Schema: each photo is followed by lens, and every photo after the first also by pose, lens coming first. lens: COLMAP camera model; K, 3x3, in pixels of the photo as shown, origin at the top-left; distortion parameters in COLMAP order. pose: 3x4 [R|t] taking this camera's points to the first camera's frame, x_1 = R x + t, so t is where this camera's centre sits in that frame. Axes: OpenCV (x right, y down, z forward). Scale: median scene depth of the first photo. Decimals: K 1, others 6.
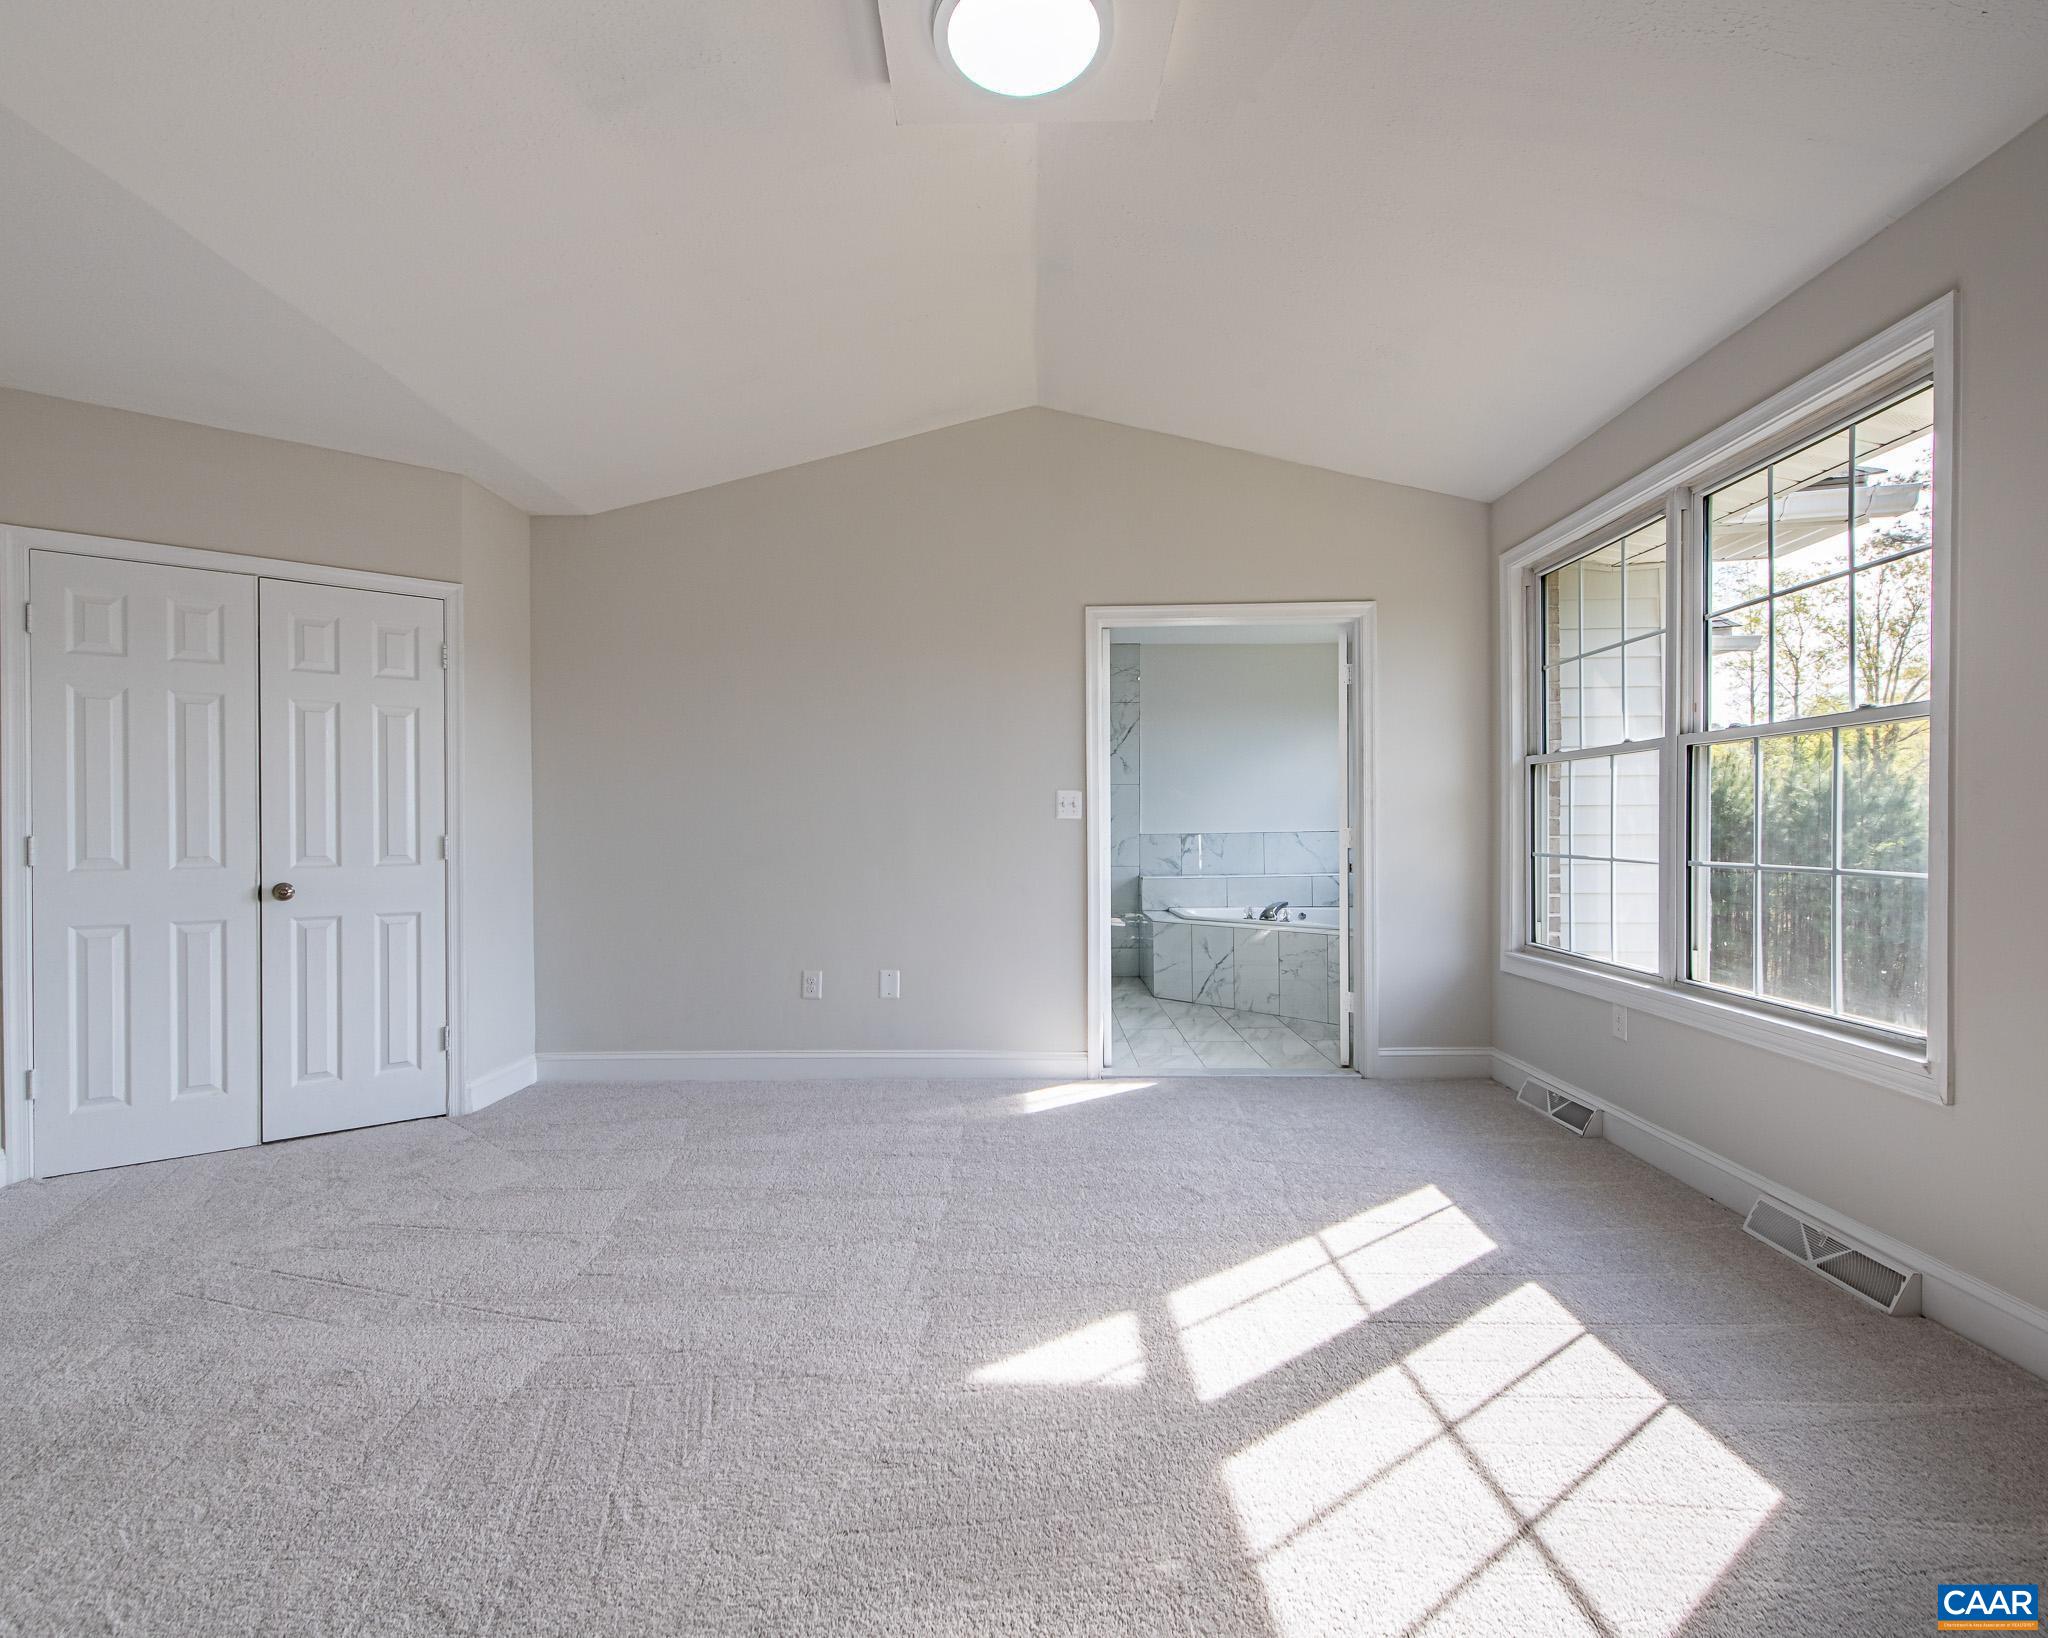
lens RADIAL K [[968.6, 0, 1023.1], [0, 968.6, 828.1], [0, 0, 1]] dist [0.010420, -0.003983]
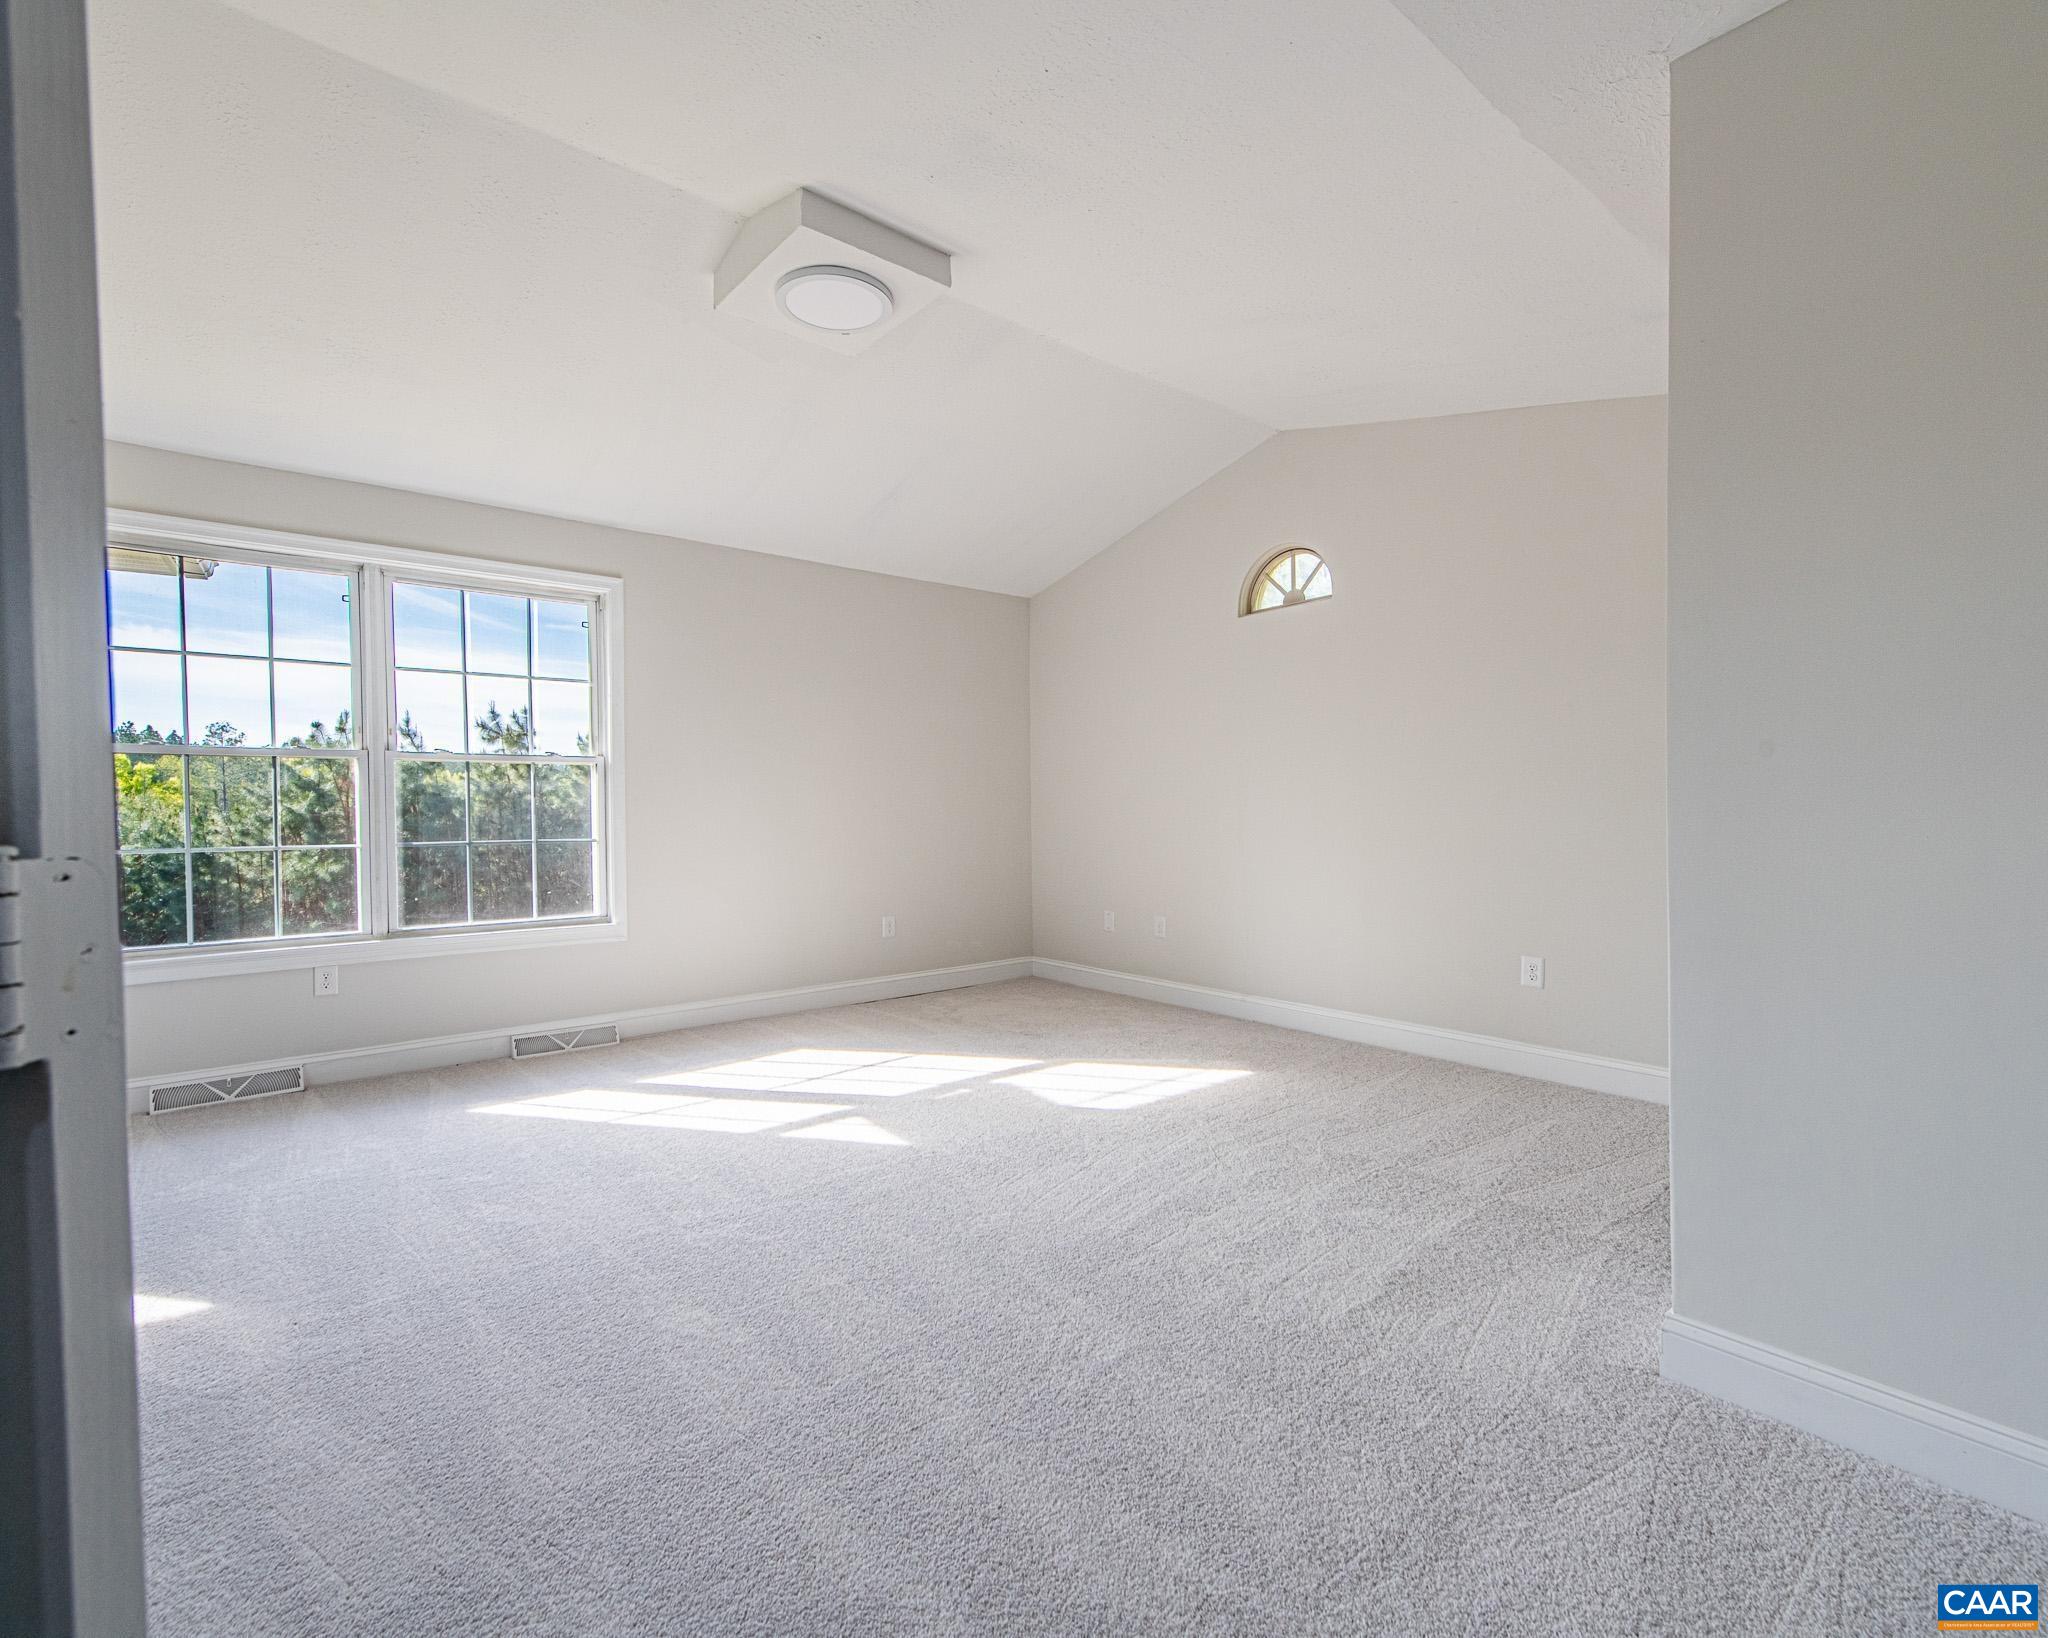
lens RADIAL K [[968.6, 0, 1023.2], [0, 968.6, 820.1], [0, 0, 1]] dist [0.010420, -0.003983]
pose [[-0.665468, -0.007052, 0.746393, -1.183008], [0.000023, 0.999955, 0.009468, -0.016448], [-0.746426, 0.006318, -0.665438, 1.581371]]
